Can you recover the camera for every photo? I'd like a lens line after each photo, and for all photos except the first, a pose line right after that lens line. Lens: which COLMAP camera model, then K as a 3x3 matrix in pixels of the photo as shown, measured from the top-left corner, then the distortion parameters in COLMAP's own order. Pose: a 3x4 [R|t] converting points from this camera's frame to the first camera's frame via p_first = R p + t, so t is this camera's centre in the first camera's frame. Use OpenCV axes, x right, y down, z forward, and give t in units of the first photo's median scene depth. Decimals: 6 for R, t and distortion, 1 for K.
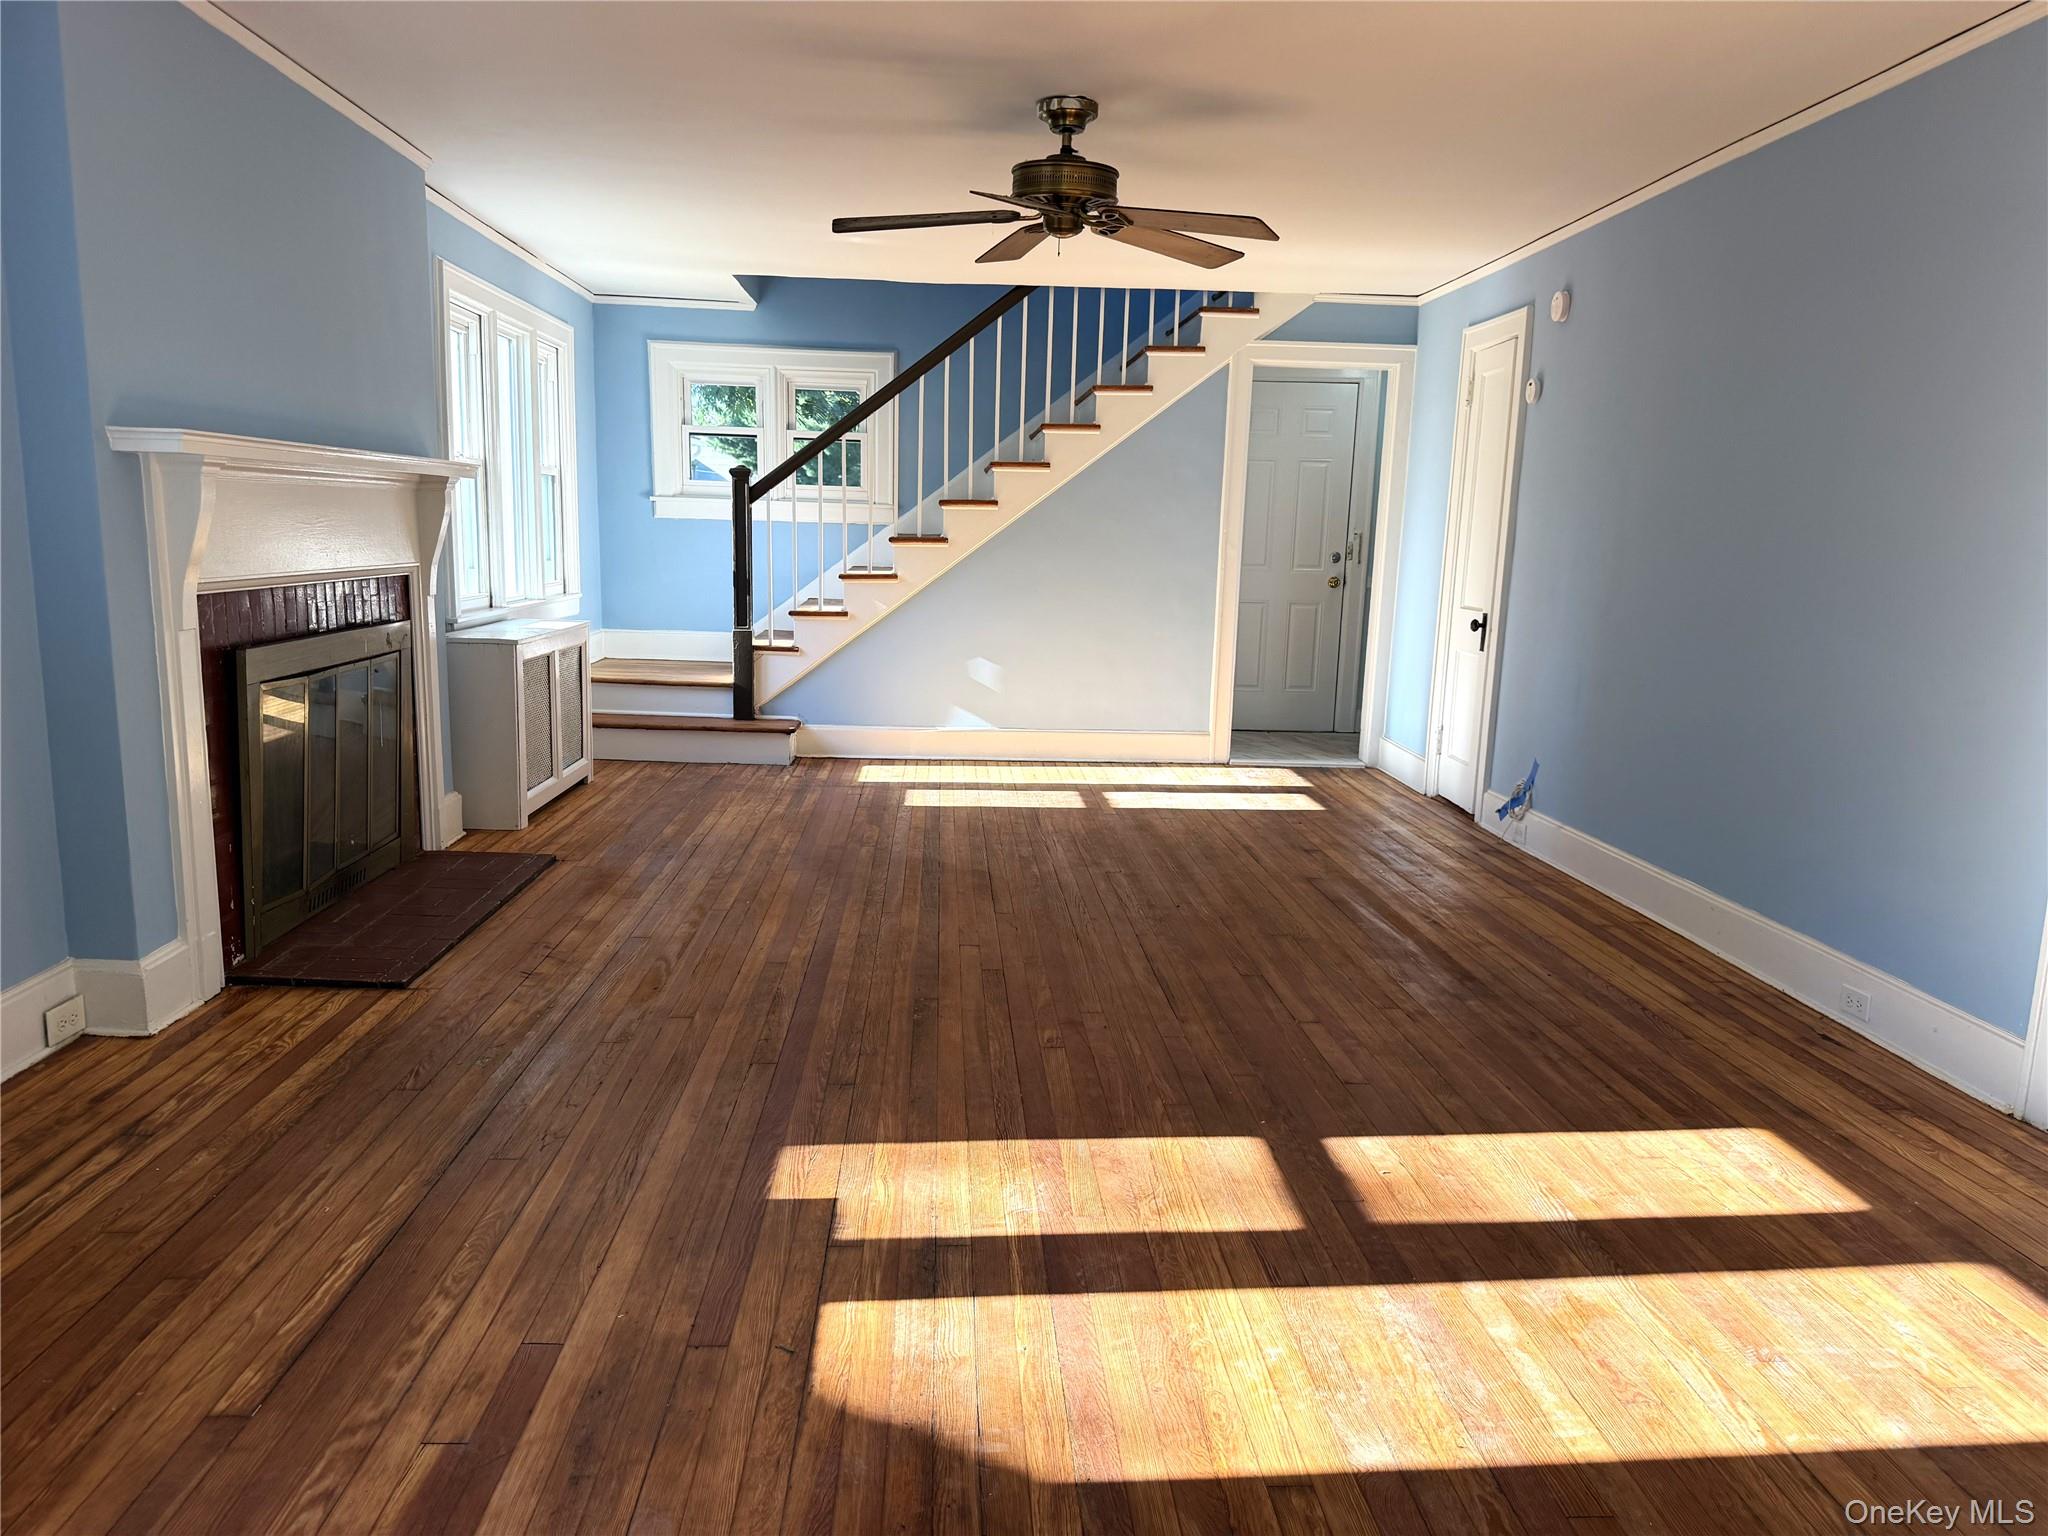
lens RADIAL K [[1436.7, 0, 1015.0], [0, 1436.7, 799.9], [0, 0, 1]] dist [0.169182, -0.274351]
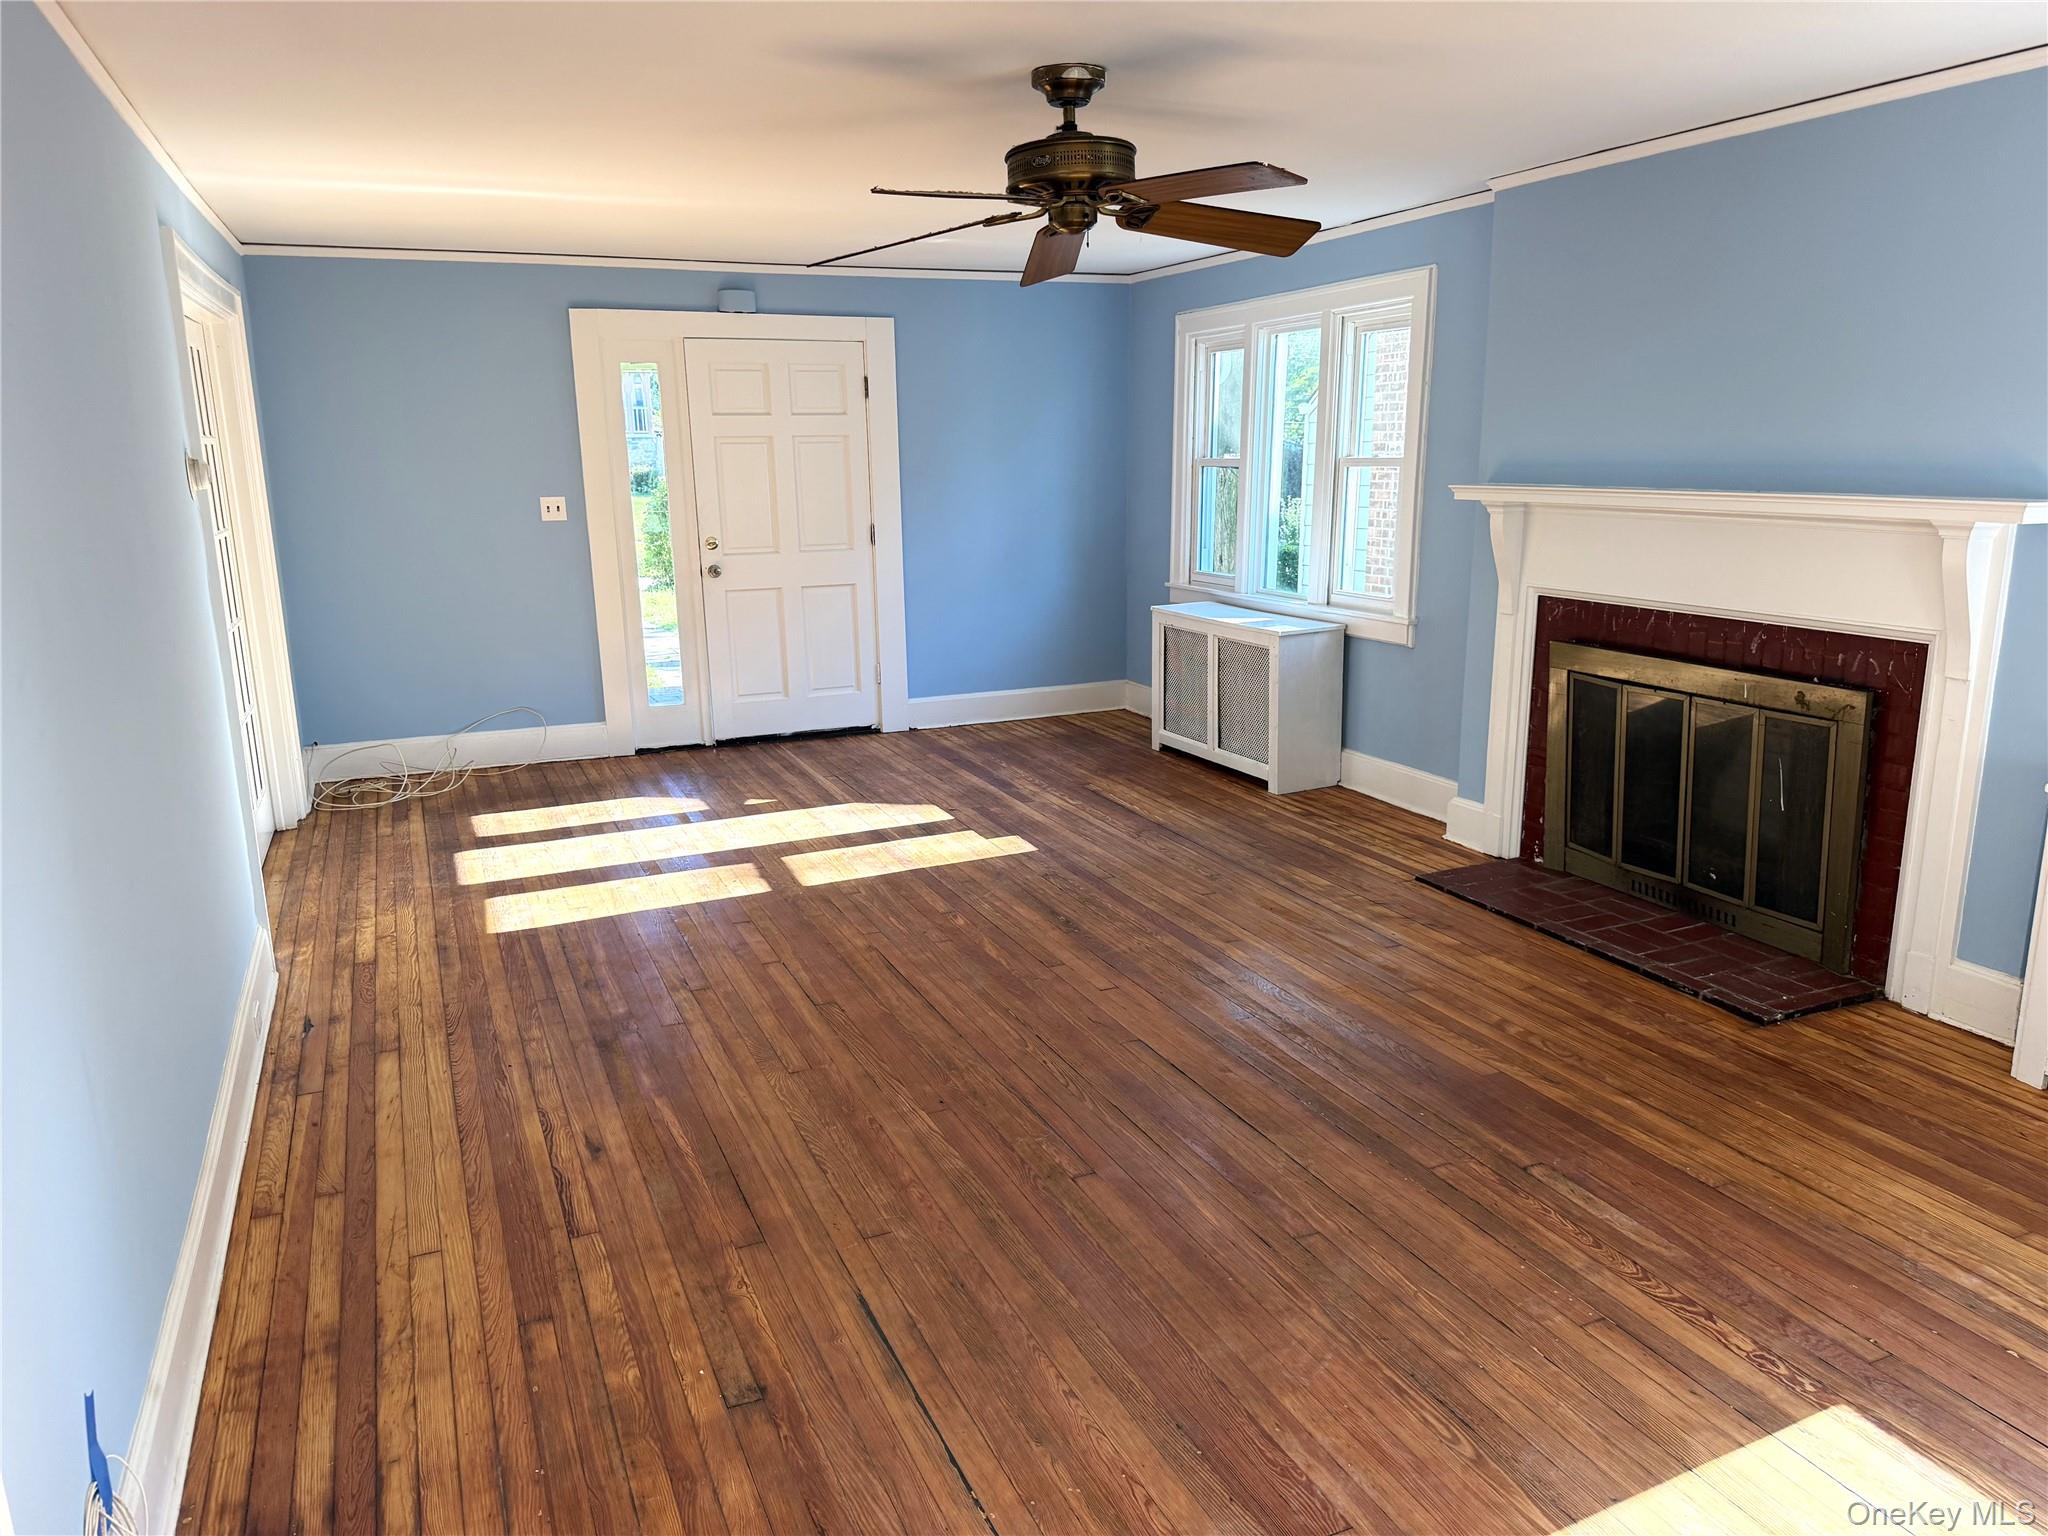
lens RADIAL K [[1436.7, 0, 1015.0], [0, 1436.7, 799.9], [0, 0, 1]] dist [0.169182, -0.274351]
pose [[-0.939134, 0.073793, -0.335532, 0.412008], [-0.069981, 0.915090, 0.397130, -0.475786], [0.336347, 0.396439, -0.854228, 2.070238]]
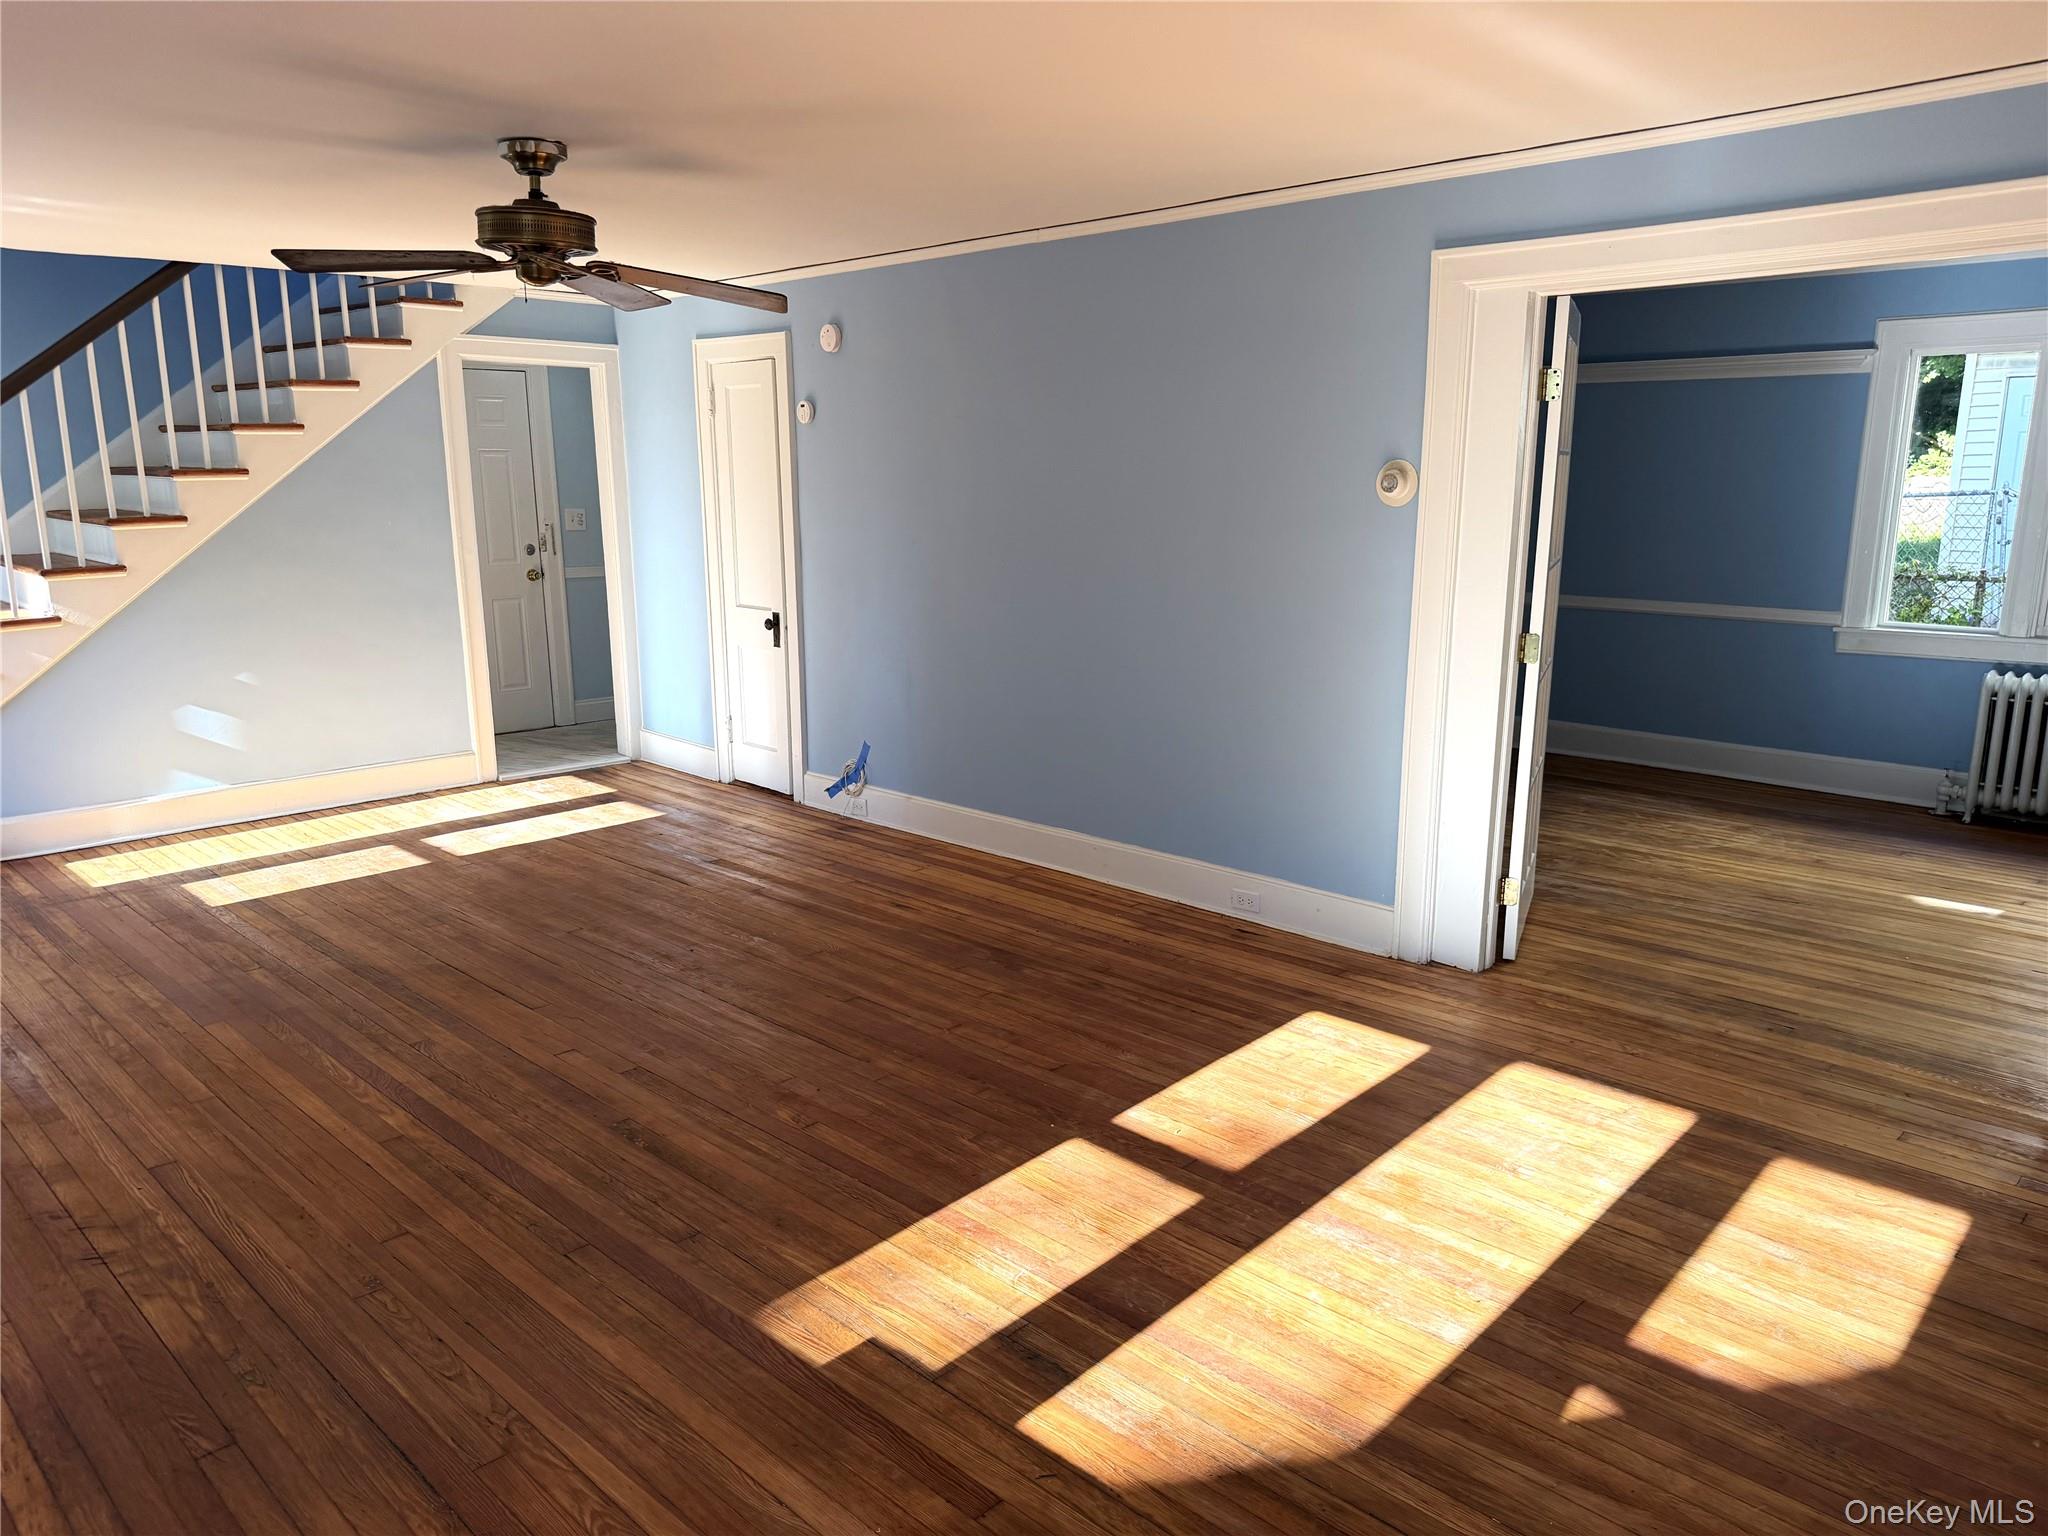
lens RADIAL K [[1436.7, 0, 1015.0], [0, 1436.7, 799.9], [0, 0, 1]] dist [0.169182, -0.274351]
pose [[0.744637, -0.180364, 0.642639, -0.454179], [0.147285, 0.983467, 0.105360, -0.133112], [-0.651017, 0.016196, 0.758890, 0.114404]]
